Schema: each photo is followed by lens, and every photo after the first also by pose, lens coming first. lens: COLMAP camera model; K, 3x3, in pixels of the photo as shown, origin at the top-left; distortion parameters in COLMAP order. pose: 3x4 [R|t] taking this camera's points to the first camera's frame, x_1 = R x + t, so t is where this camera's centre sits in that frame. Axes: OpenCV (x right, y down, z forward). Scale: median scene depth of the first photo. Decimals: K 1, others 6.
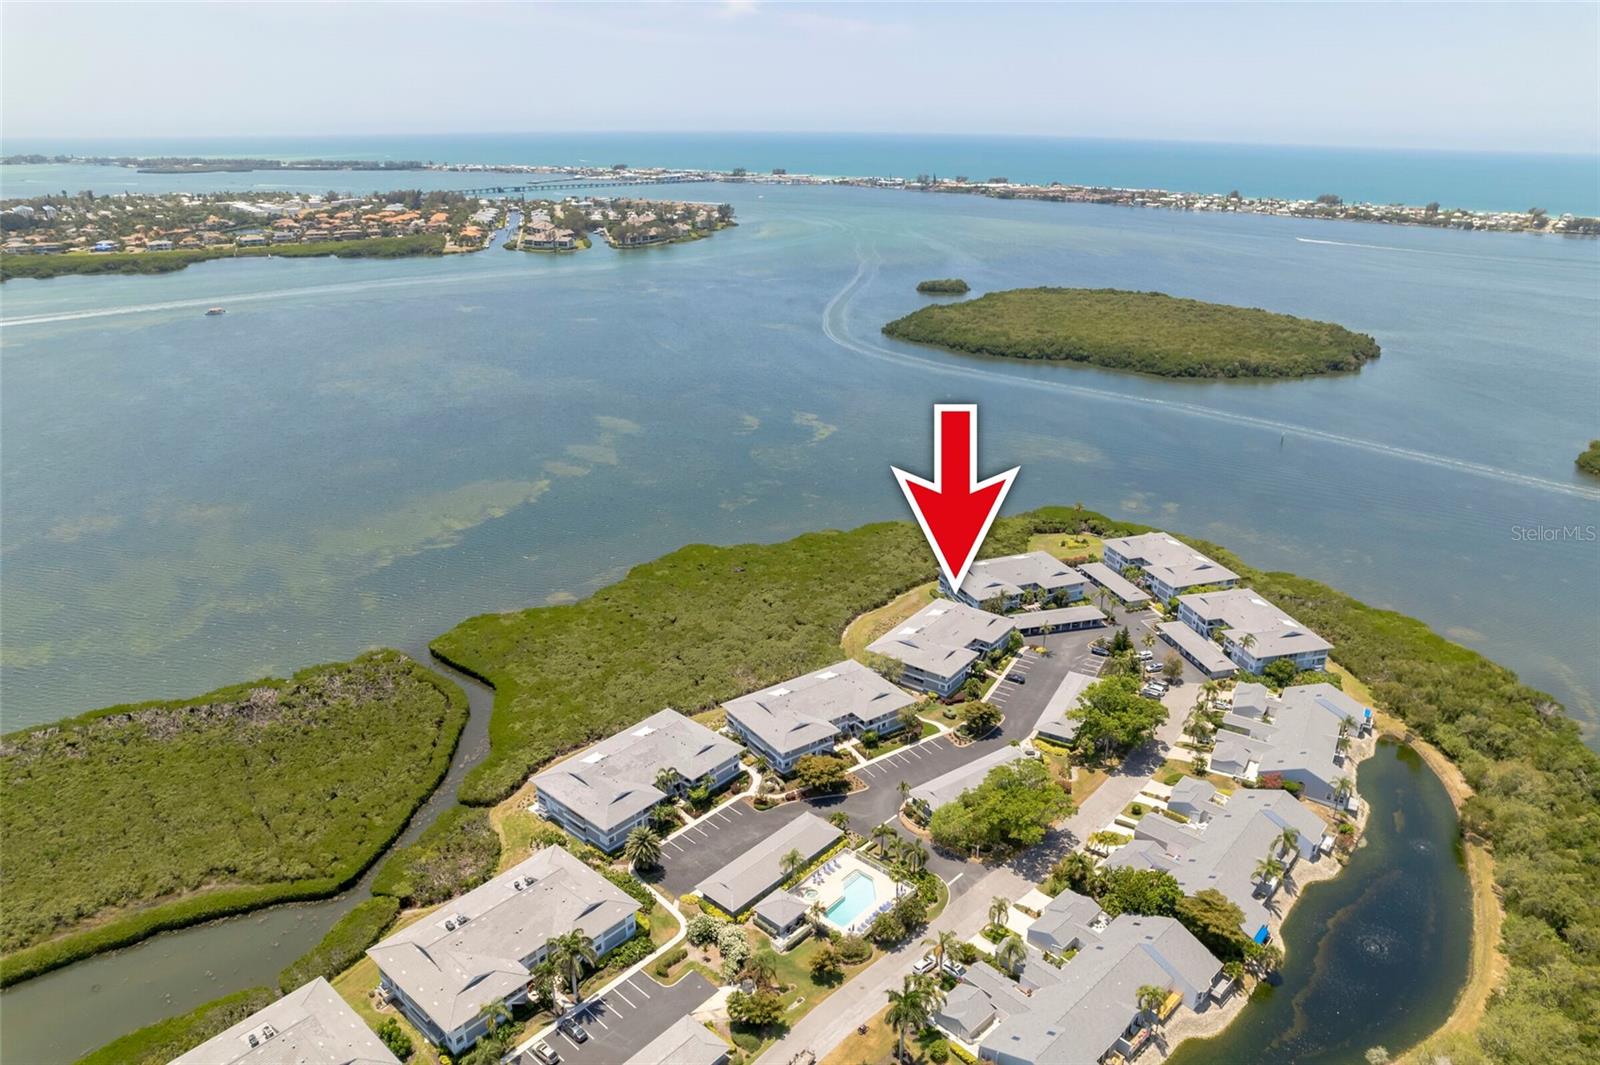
lens RADIAL K [[1016.5, 0, 800.0], [0, 1016.5, 532.5], [0, 0, 1]] dist [-0.099541, 0.052945]
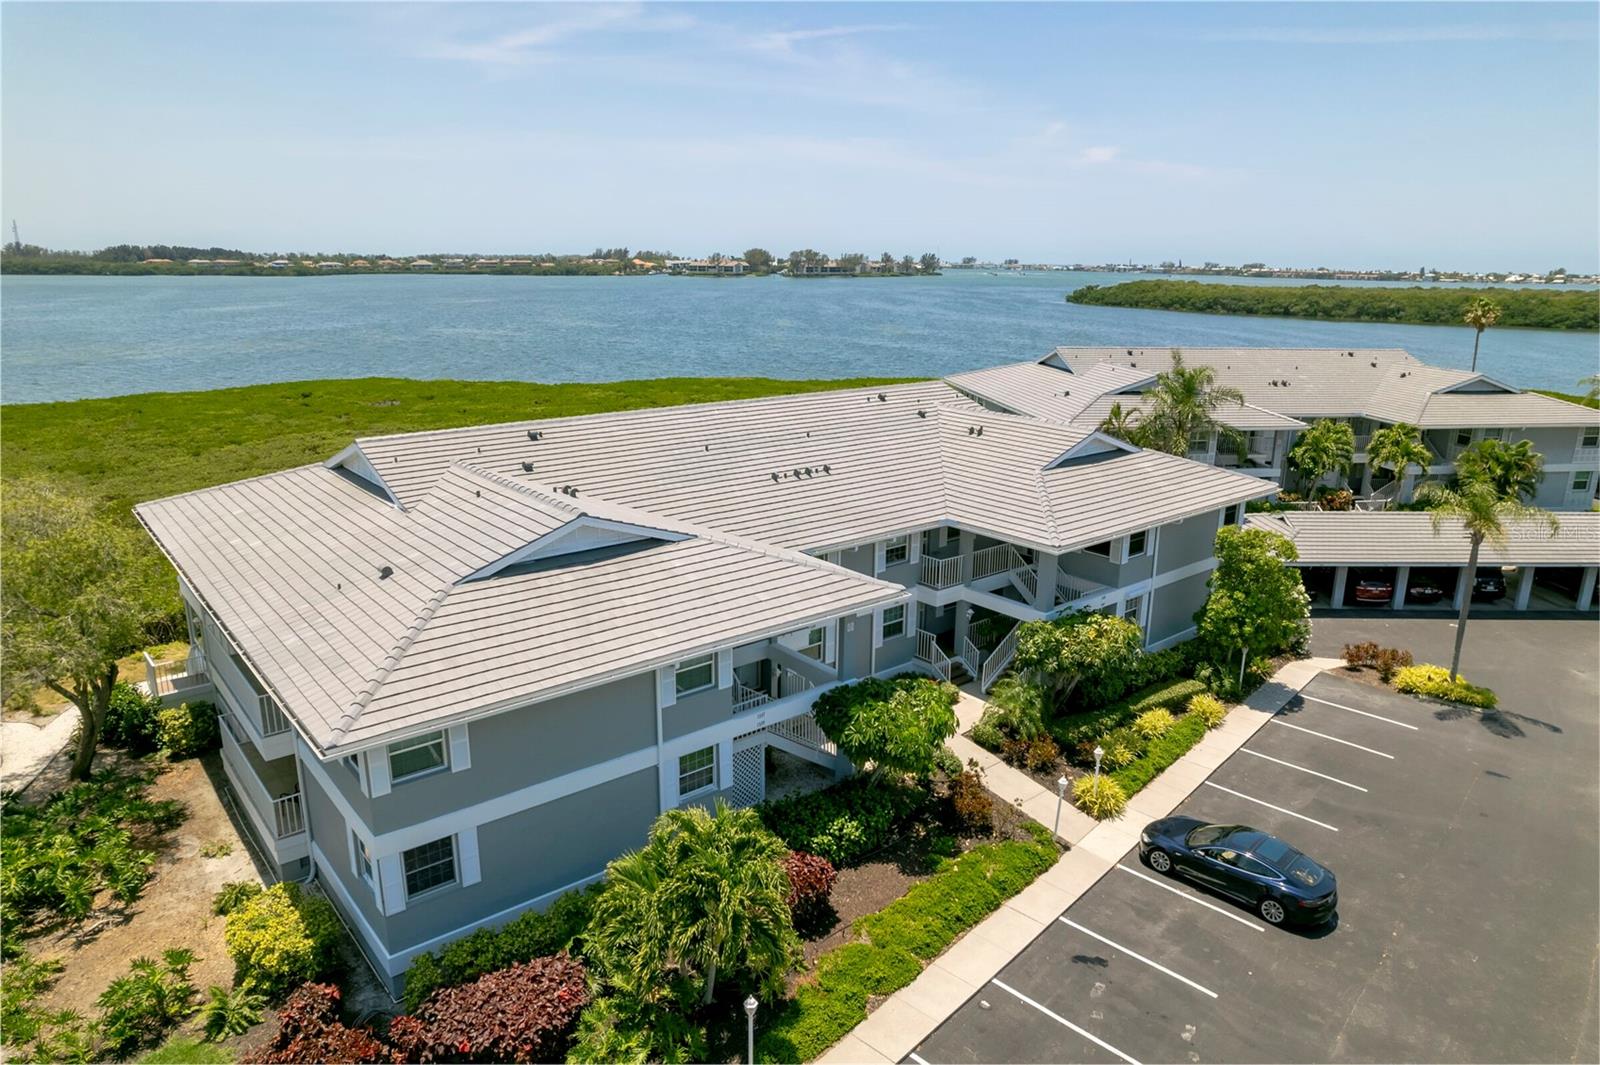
lens RADIAL K [[1016.5, 0, 800.0], [0, 1016.5, 532.5], [0, 0, 1]] dist [-0.099541, 0.052945]
pose [[0.972588, 0.073253, -0.220697, 0.191227], [-0.098015, 0.989798, -0.103410, 0.126739], [0.210871, 0.122207, 0.969845, 0.896579]]
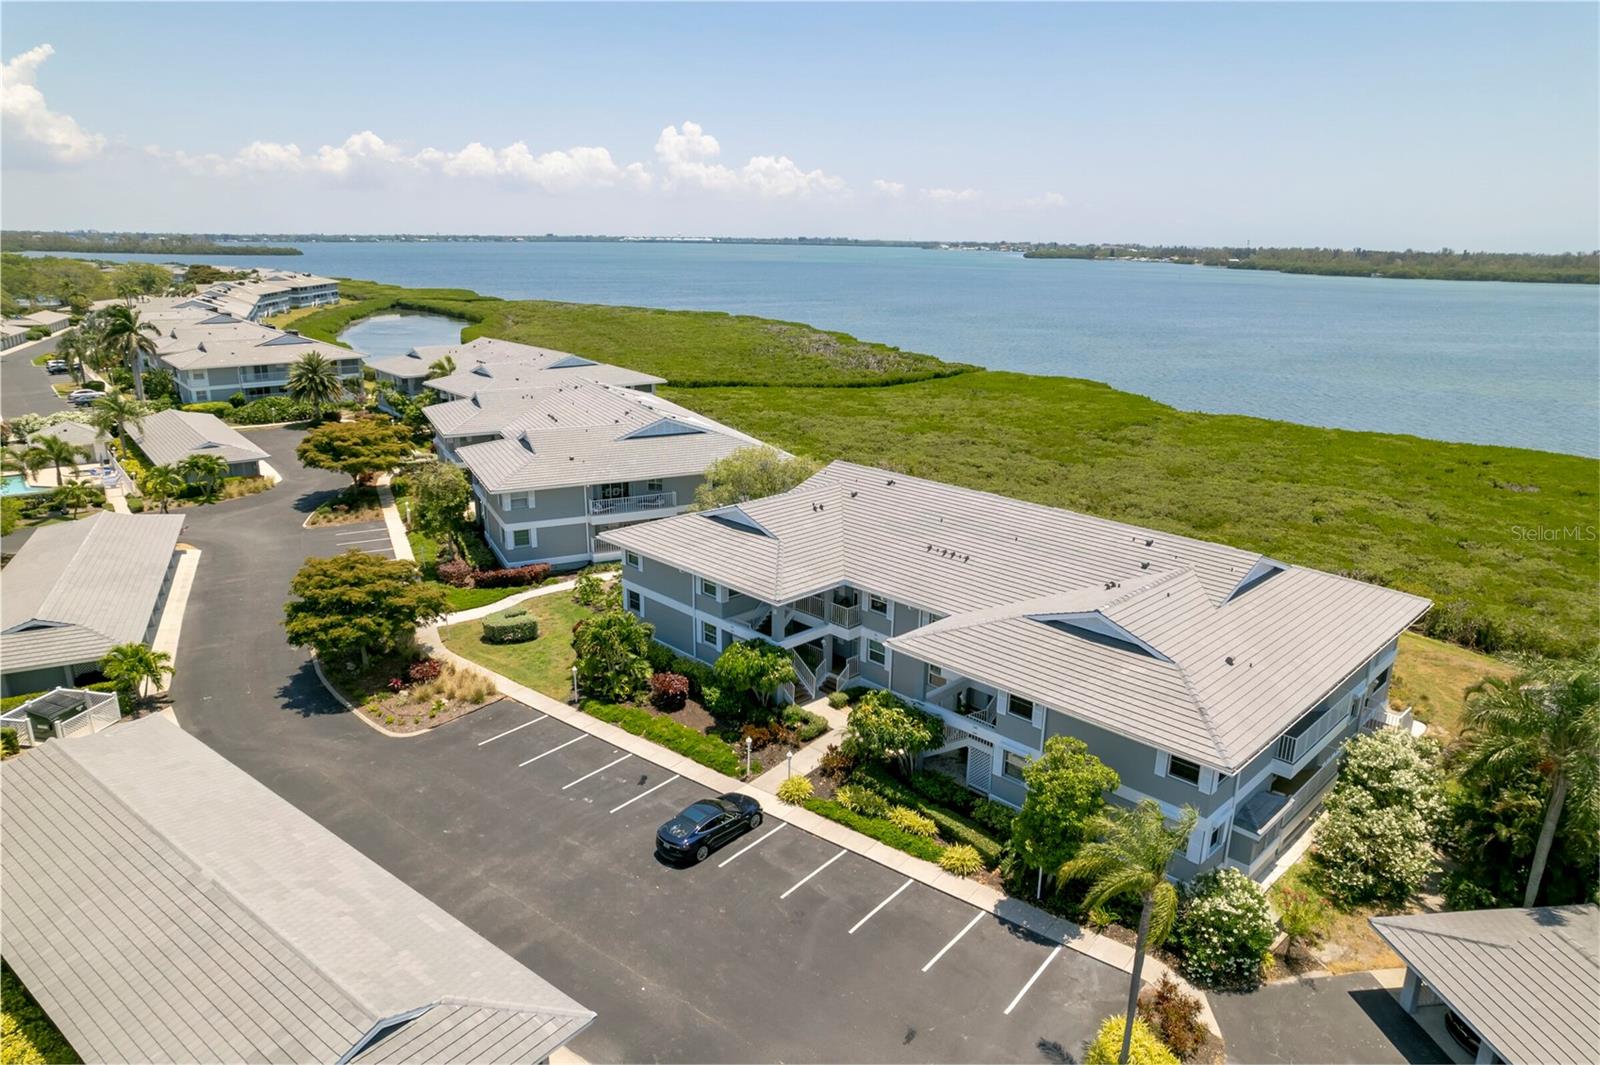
lens RADIAL K [[1016.5, 0, 800.0], [0, 1016.5, 532.5], [0, 0, 1]] dist [-0.099541, 0.052945]
pose [[-0.153870, 0.288923, -0.944906, 0.357667], [-0.363762, 0.872568, 0.326039, 0.043593], [0.918695, 0.393889, -0.029163, 1.011527]]
